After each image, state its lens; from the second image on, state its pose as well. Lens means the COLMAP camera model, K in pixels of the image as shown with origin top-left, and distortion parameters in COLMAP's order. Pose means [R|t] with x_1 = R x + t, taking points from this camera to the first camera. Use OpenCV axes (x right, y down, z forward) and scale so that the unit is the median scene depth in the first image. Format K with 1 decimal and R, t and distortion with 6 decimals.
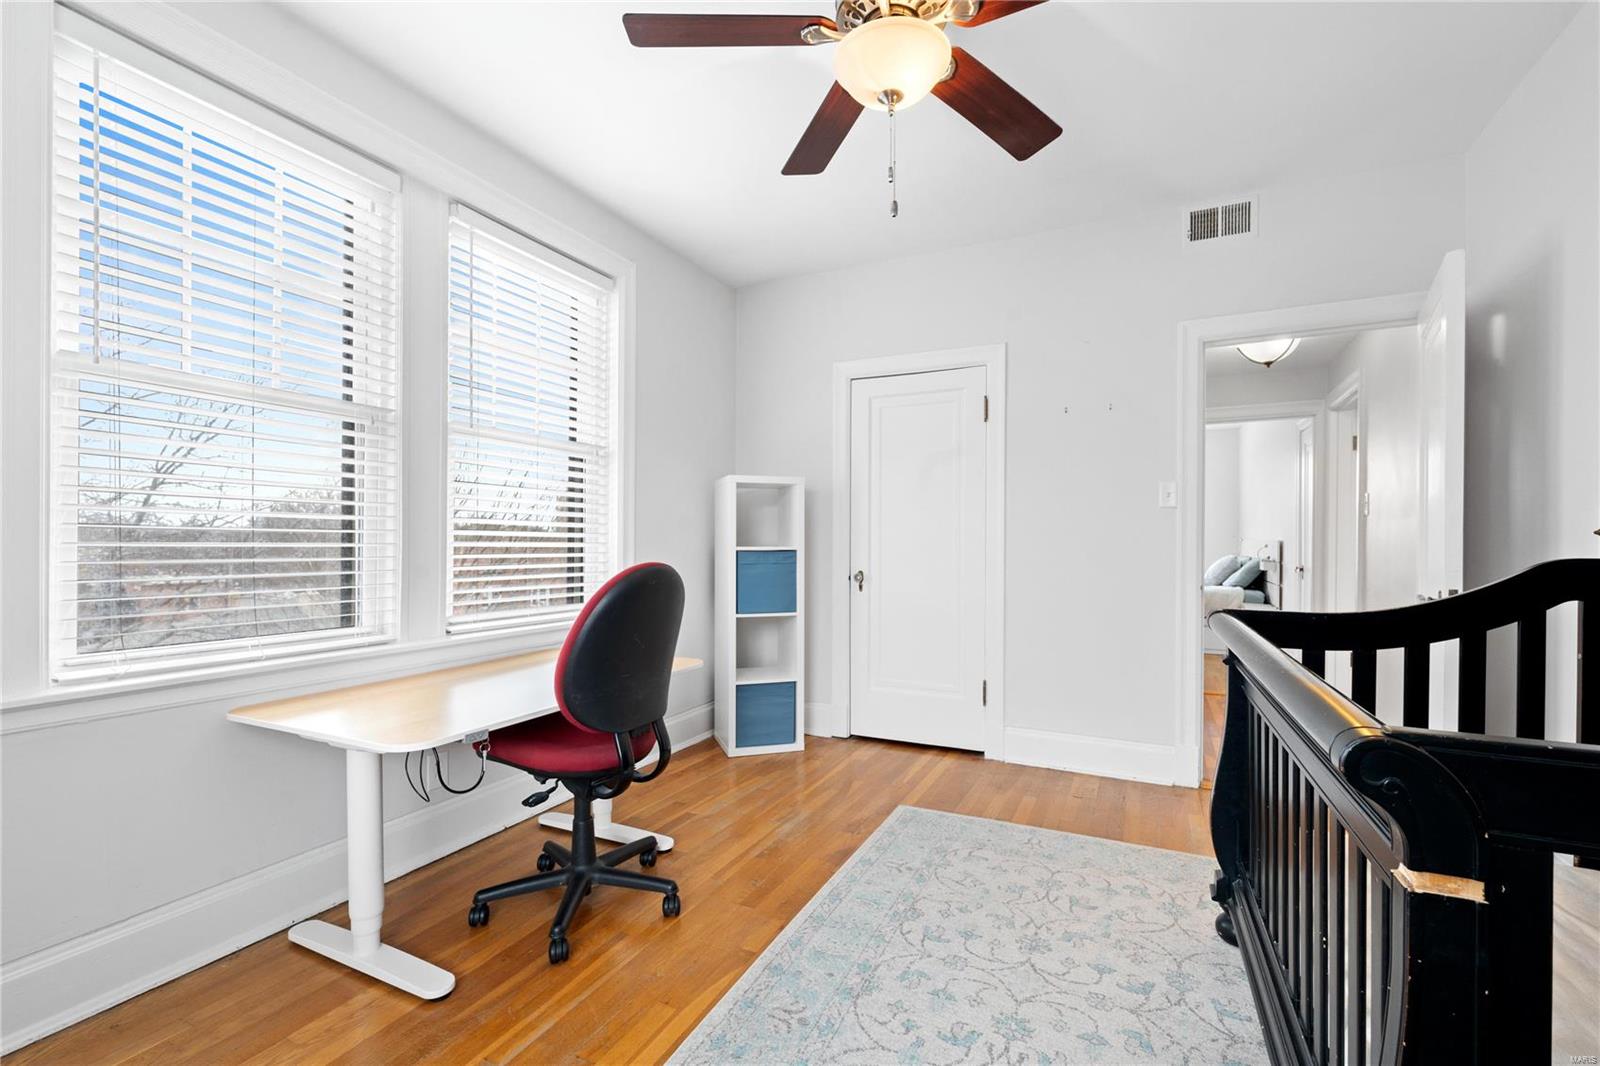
lens RADIAL K [[712.7, 0, 811.3], [0, 712.7, 543.6], [0, 0, 1]] dist [0.000625, 0.000081]
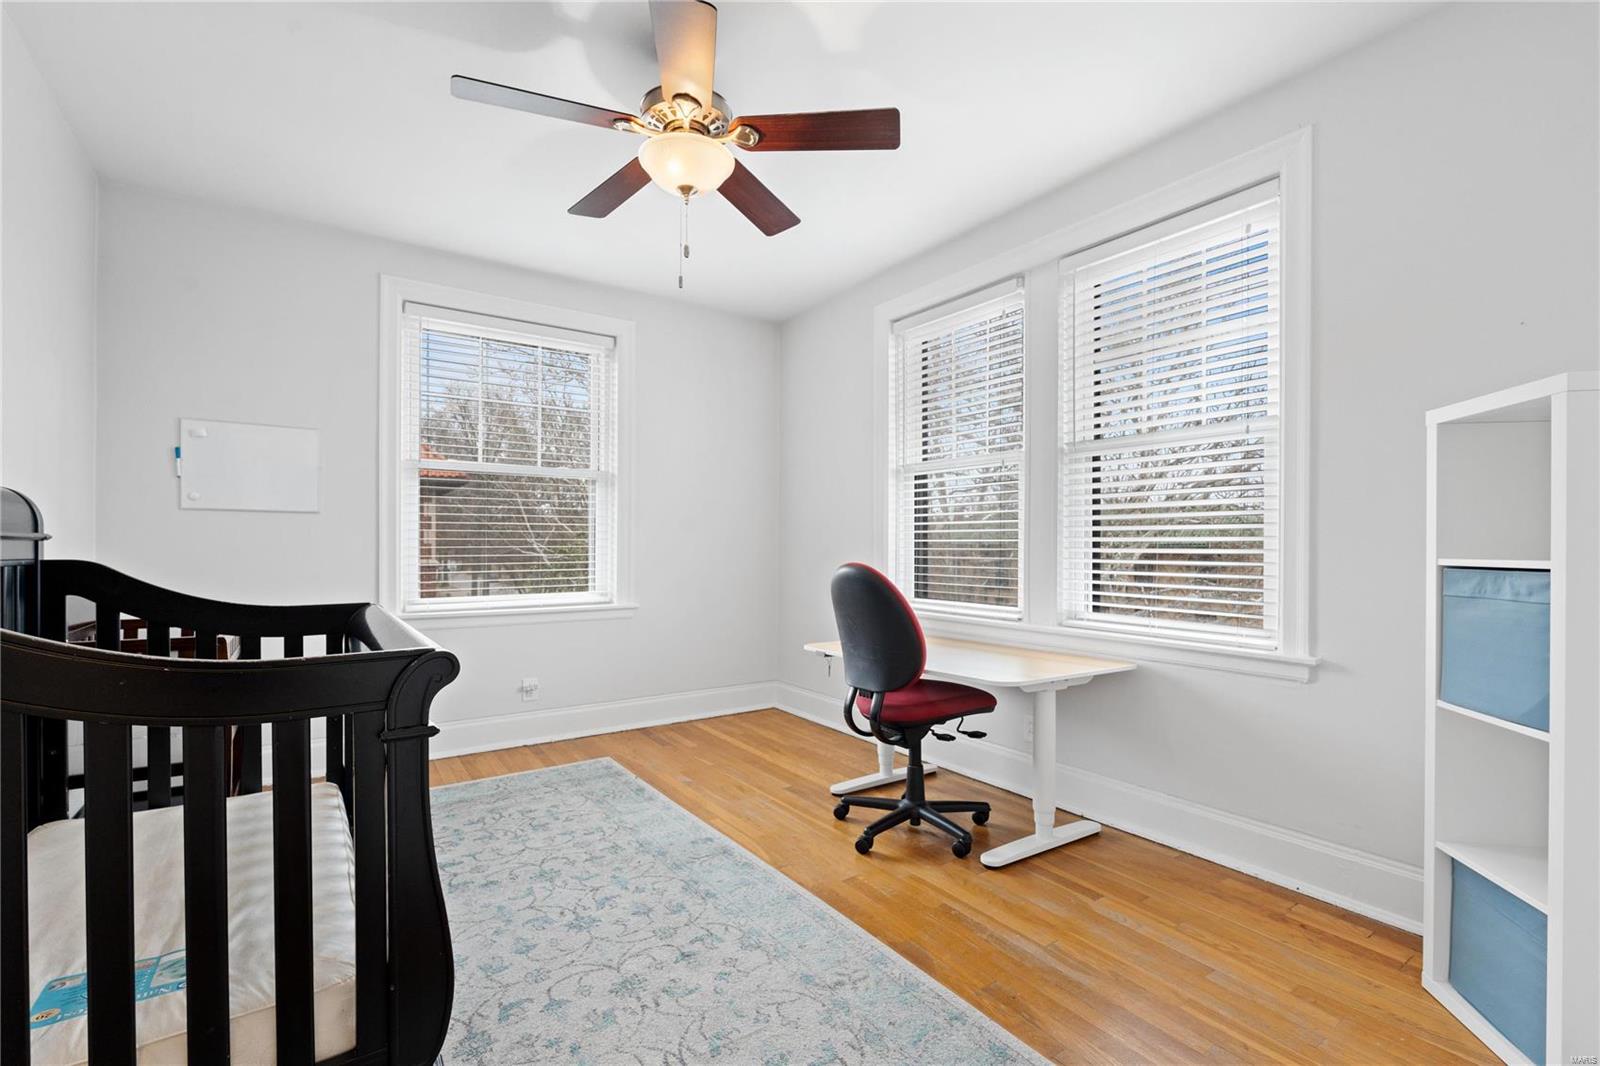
lens RADIAL K [[712.7, 0, 811.3], [0, 712.7, 543.6], [0, 0, 1]] dist [0.000625, 0.000081]
pose [[-0.501844, -0.005583, -0.864940, 0.857058], [-0.000404, 0.999981, -0.006220, -0.004940], [0.864958, -0.002772, -0.501836, 1.437375]]
